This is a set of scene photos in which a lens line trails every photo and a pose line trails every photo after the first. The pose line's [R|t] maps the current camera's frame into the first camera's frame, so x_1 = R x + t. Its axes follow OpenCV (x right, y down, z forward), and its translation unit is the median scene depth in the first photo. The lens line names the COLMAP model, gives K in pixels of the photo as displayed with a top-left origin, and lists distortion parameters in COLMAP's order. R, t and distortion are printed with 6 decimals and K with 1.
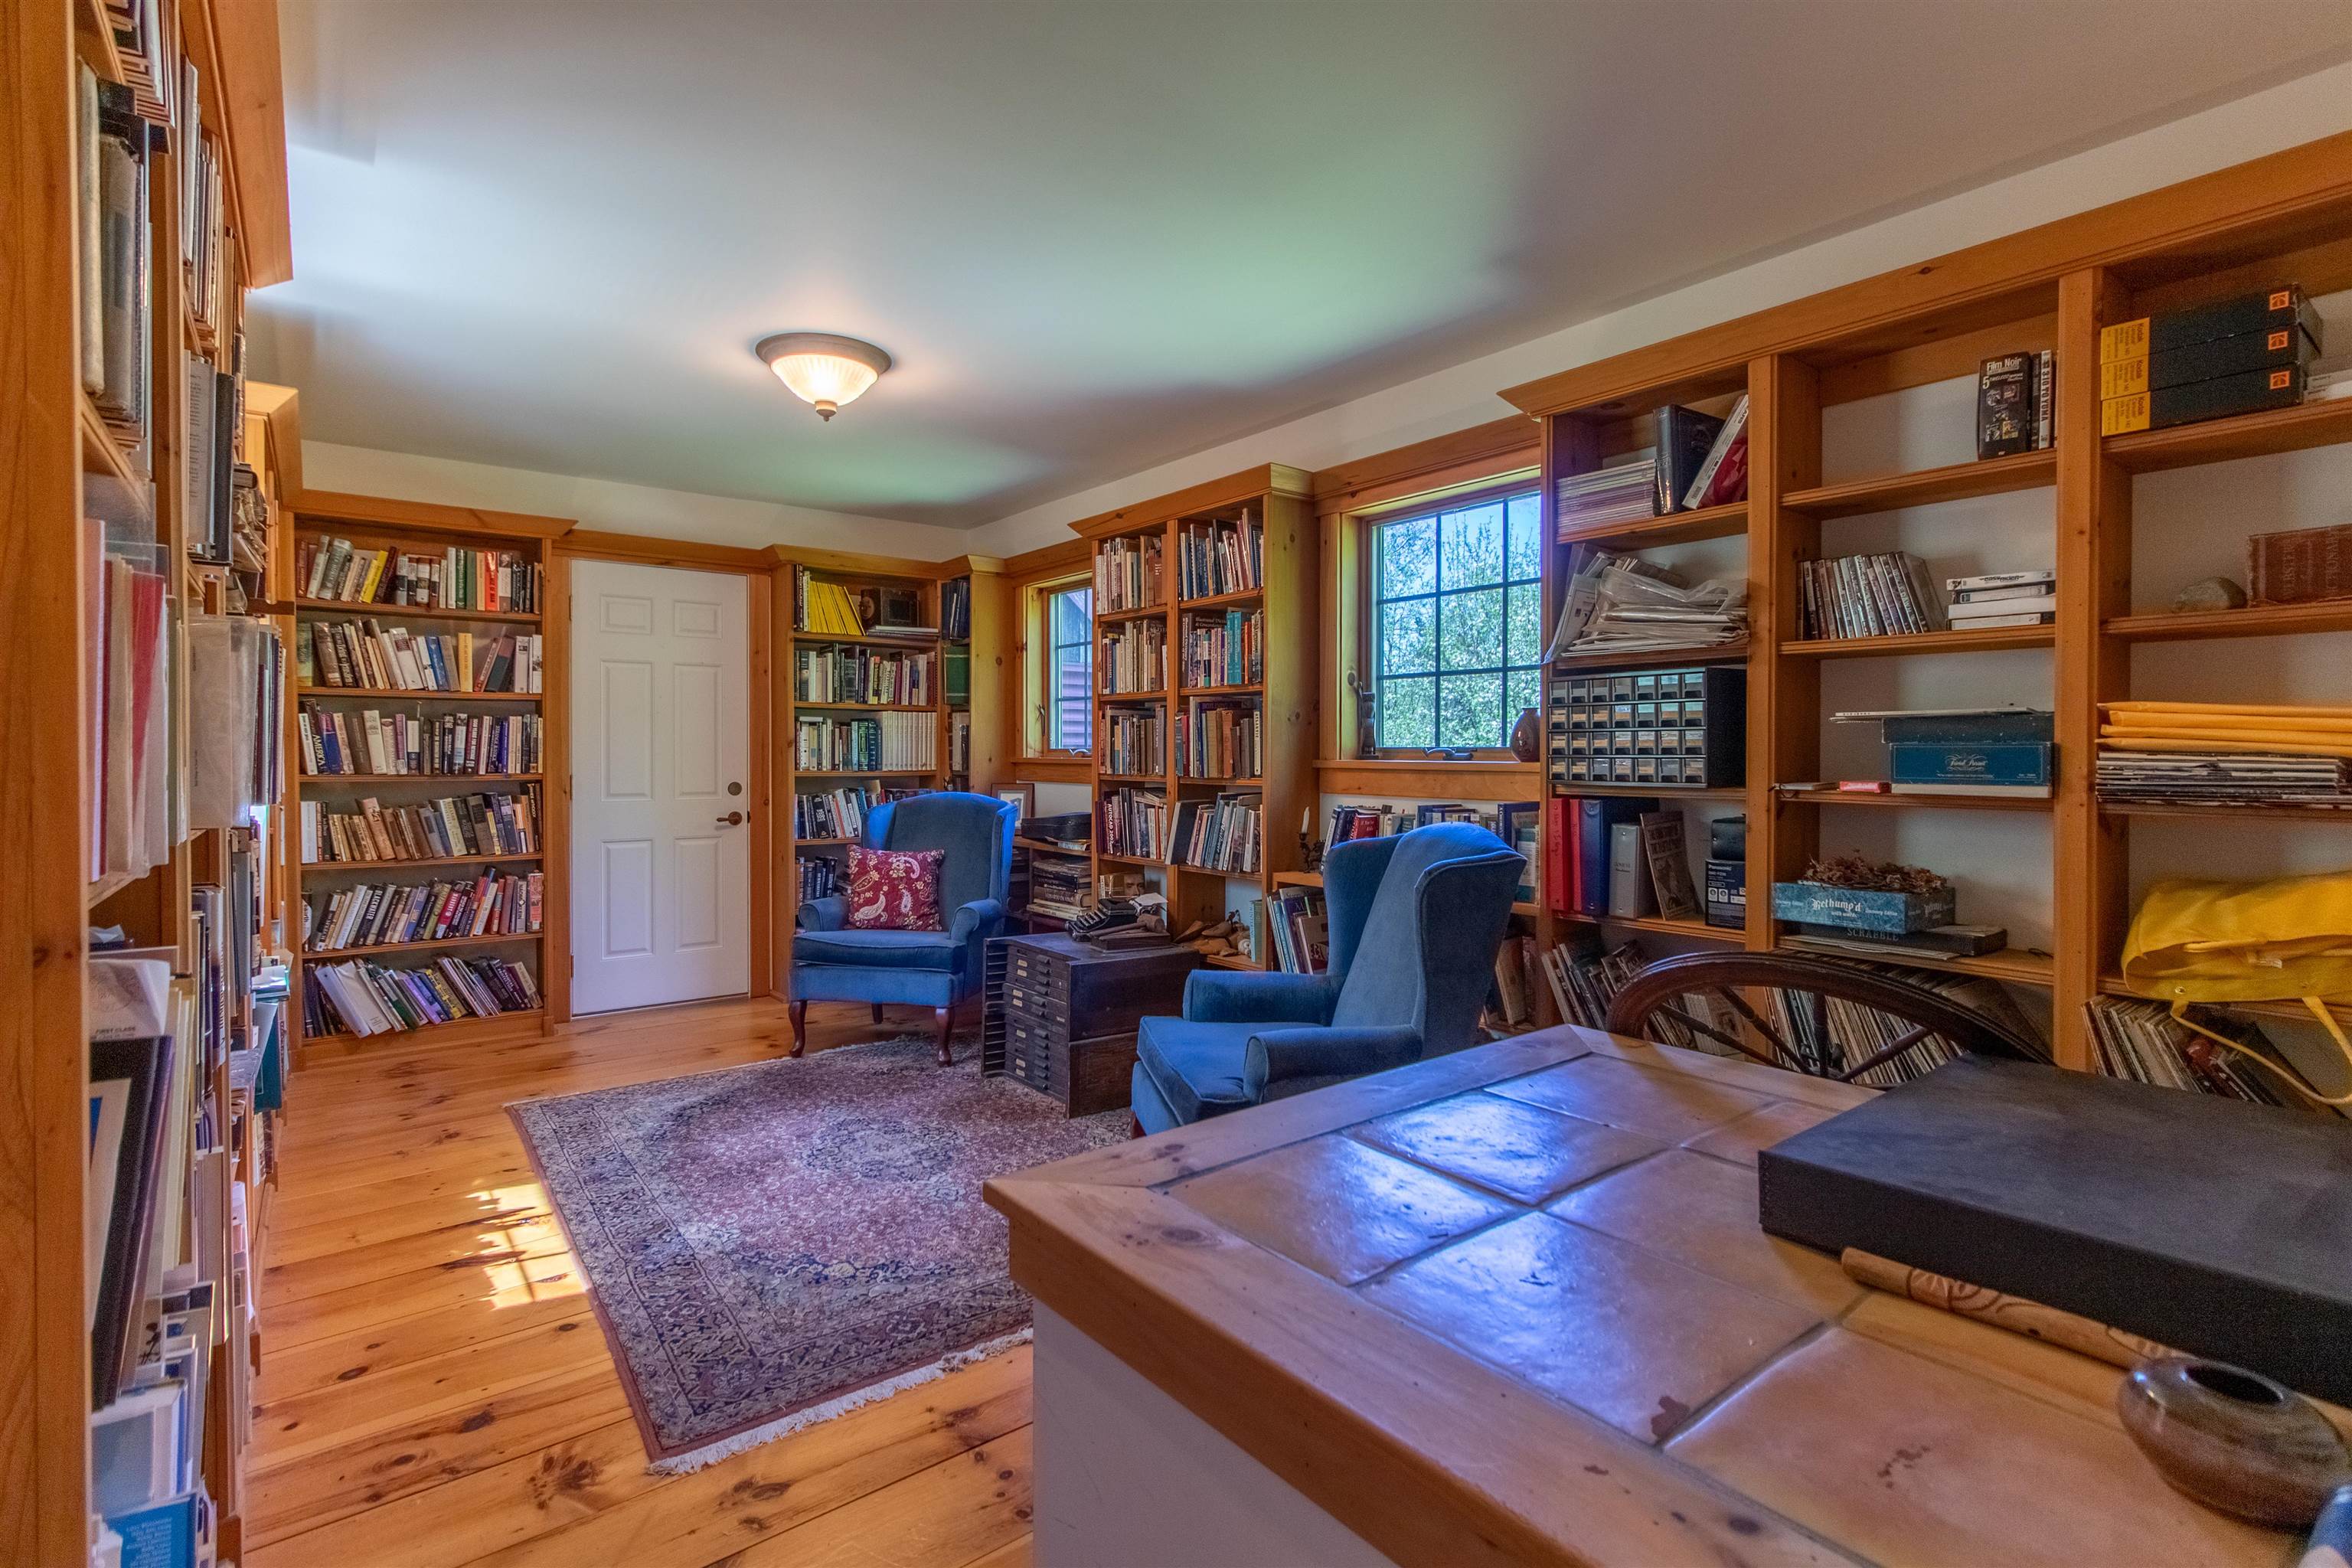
lens RADIAL K [[1128.3, 0, 1196.9], [0, 1128.3, 764.2], [0, 0, 1]] dist [0.004169, 0.000191]
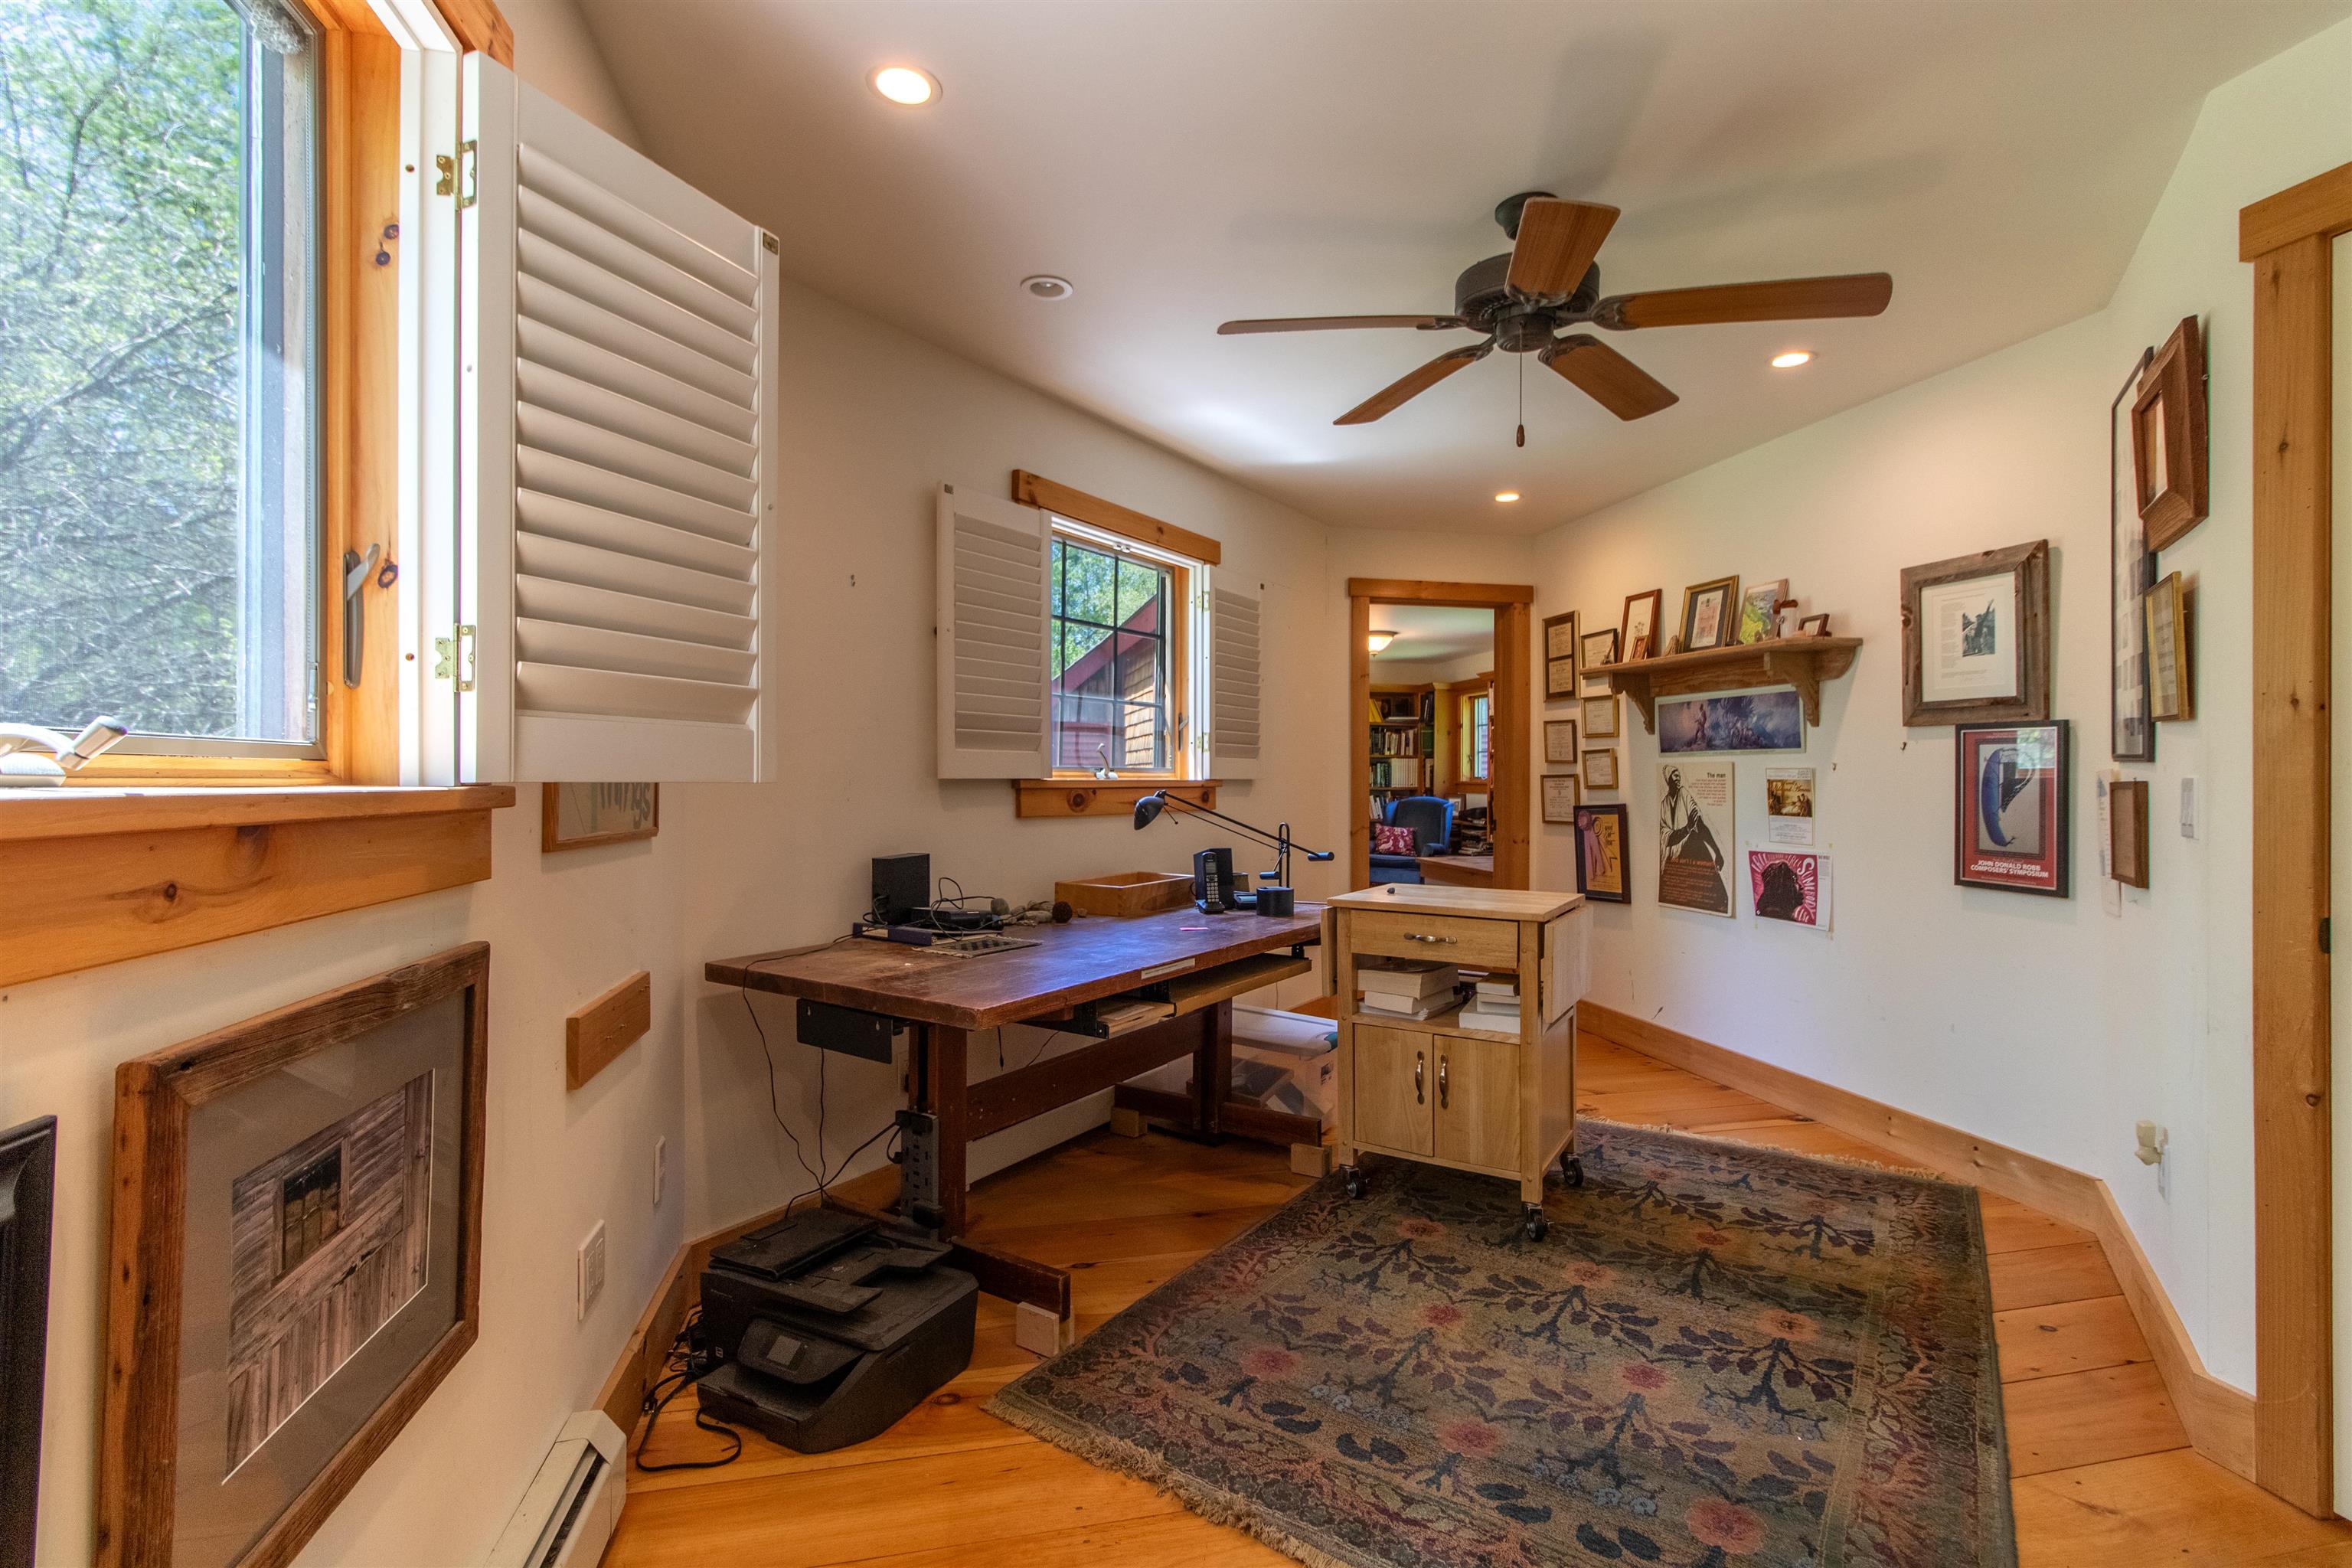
lens RADIAL K [[1105.4, 0, 1181.3], [0, 1105.4, 775.9], [0, 0, 1]] dist [0.006184, -0.001536]
pose [[0.896757, 0.003006, -0.442514, 0.338064], [-0.008734, 0.999902, -0.010908, 0.014064], [0.442438, 0.013647, 0.896695, -1.225577]]
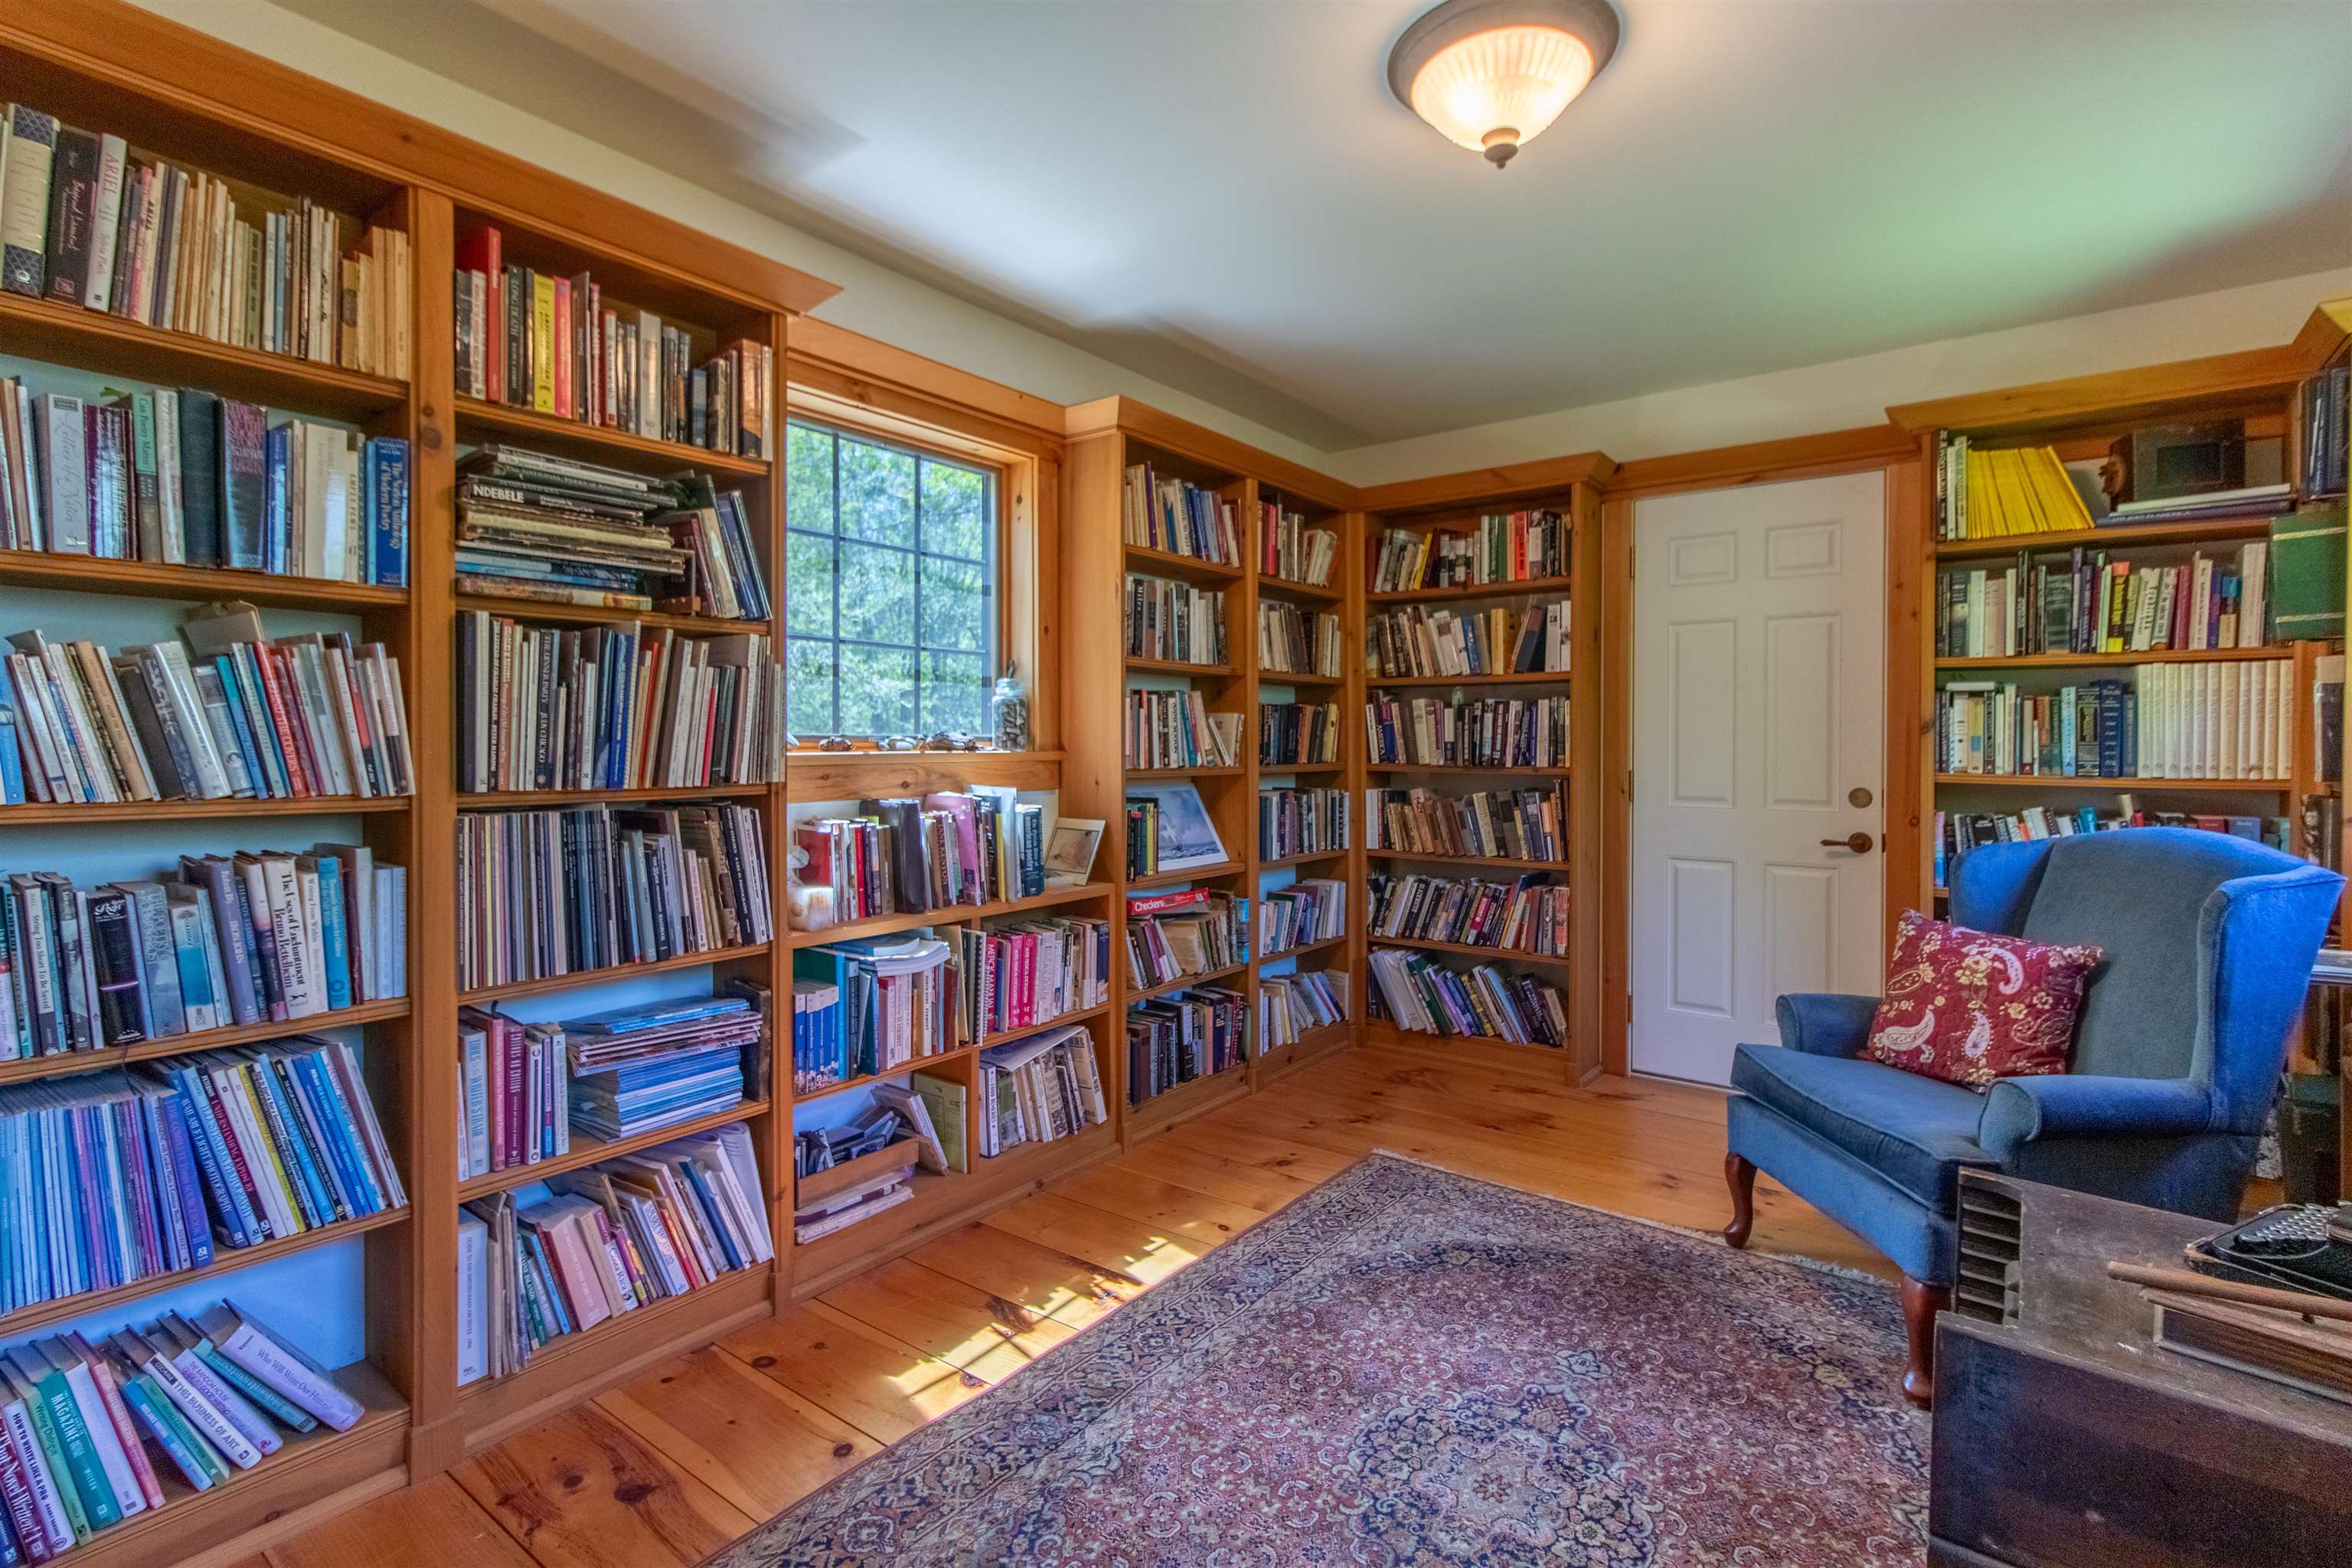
lens RADIAL K [[1105.4, 0, 1175.9], [0, 1105.4, 748.2], [0, 0, 1]] dist [0.006184, -0.001536]
pose [[0.243110, 0.006406, -0.969978, 0.140989], [-0.010761, 0.999934, 0.003907, -0.006233], [0.969939, 0.009488, 0.243163, 0.538756]]
